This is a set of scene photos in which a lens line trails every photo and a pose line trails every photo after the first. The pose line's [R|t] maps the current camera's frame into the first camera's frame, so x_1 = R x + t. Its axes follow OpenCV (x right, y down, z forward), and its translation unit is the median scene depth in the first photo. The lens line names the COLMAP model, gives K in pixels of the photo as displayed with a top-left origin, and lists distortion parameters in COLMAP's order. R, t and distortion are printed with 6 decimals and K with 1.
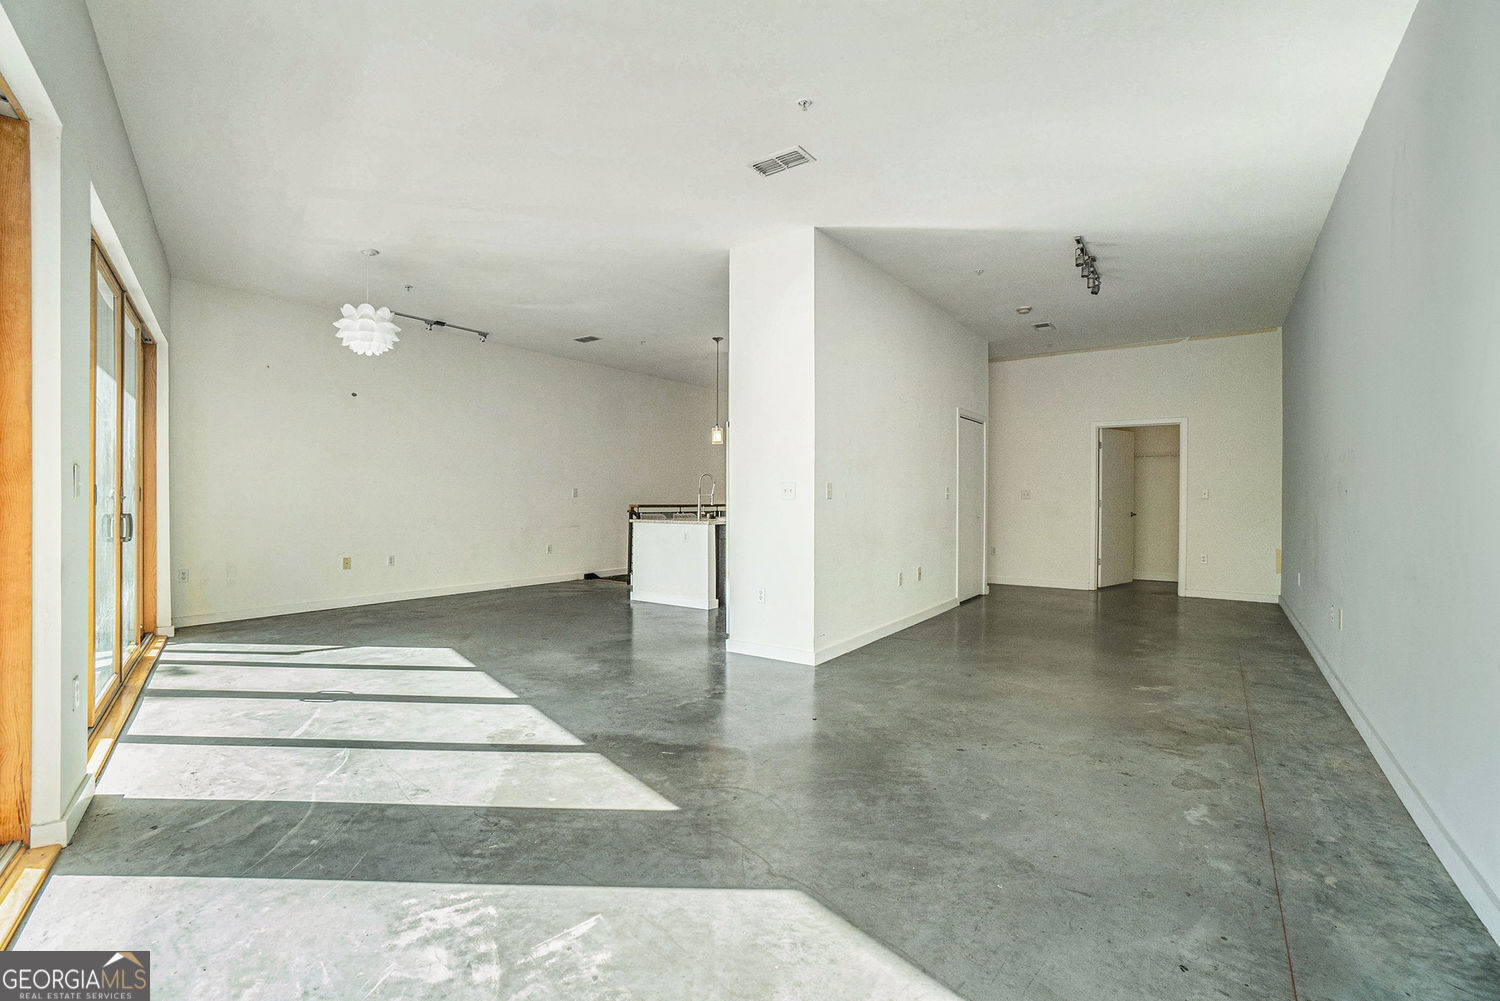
lens RADIAL K [[665.1, 0, 740.6], [0, 665.1, 495.2], [0, 0, 1]] dist [-0.039631, 0.000541]
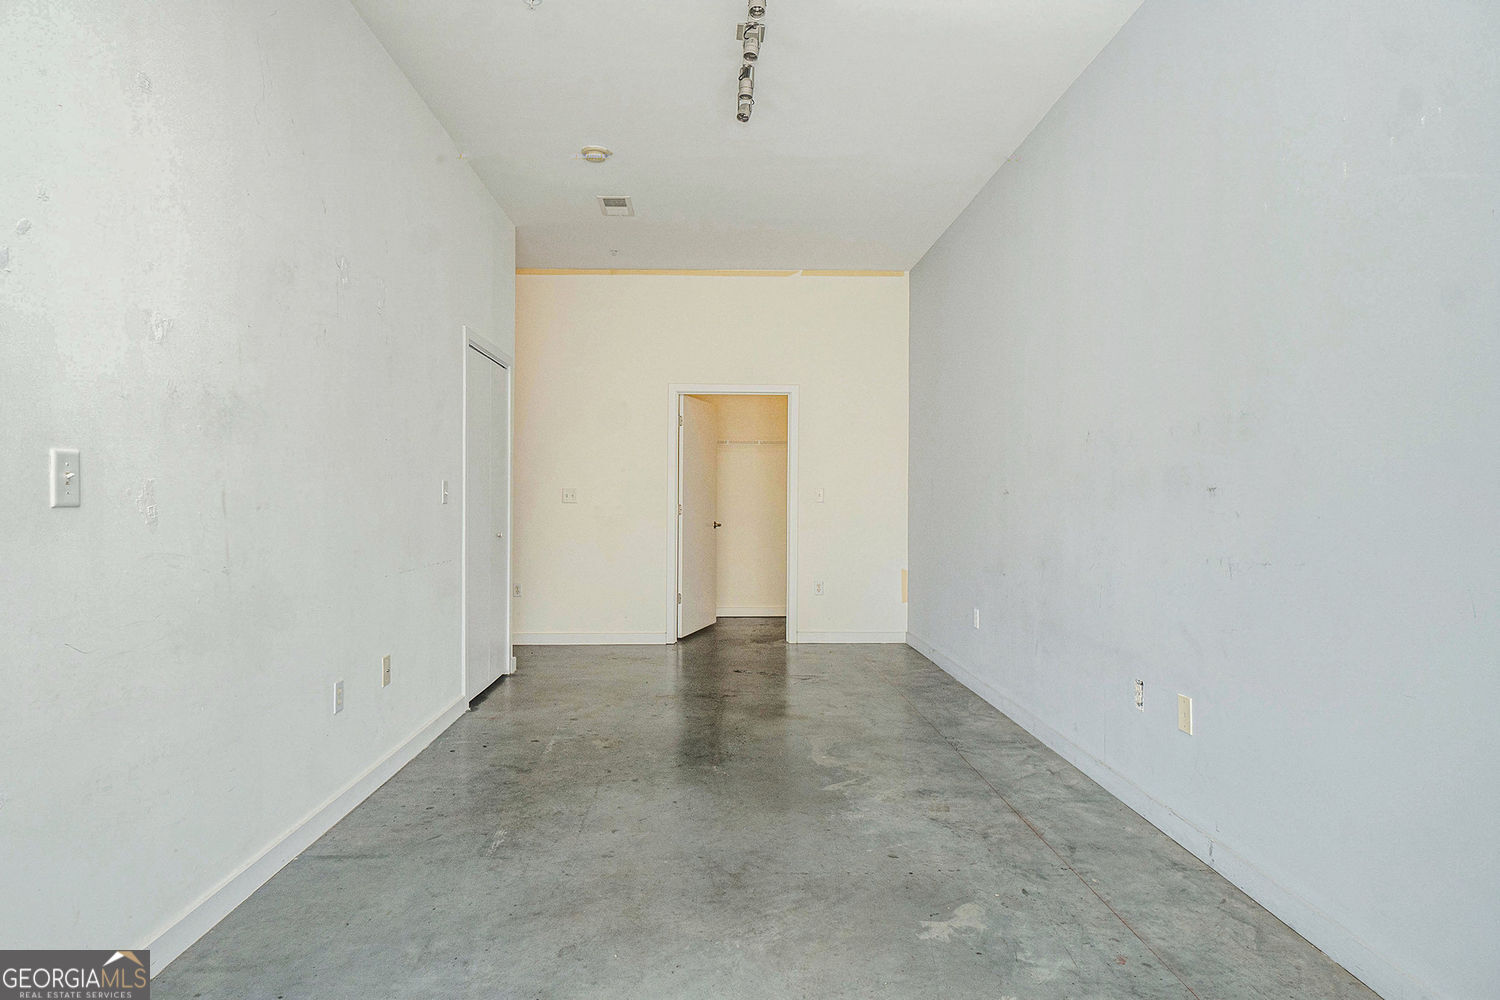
lens RADIAL K [[808.5, 0, 767.8], [0, 808.5, 498.9], [0, 0, 1]] dist [-0.001028, -0.000275]
pose [[0.760612, 0.000190, 0.649207, 0.094140], [-0.001690, 0.999997, 0.001687, 0.000948], [-0.649204, -0.002380, 0.760610, 0.353168]]
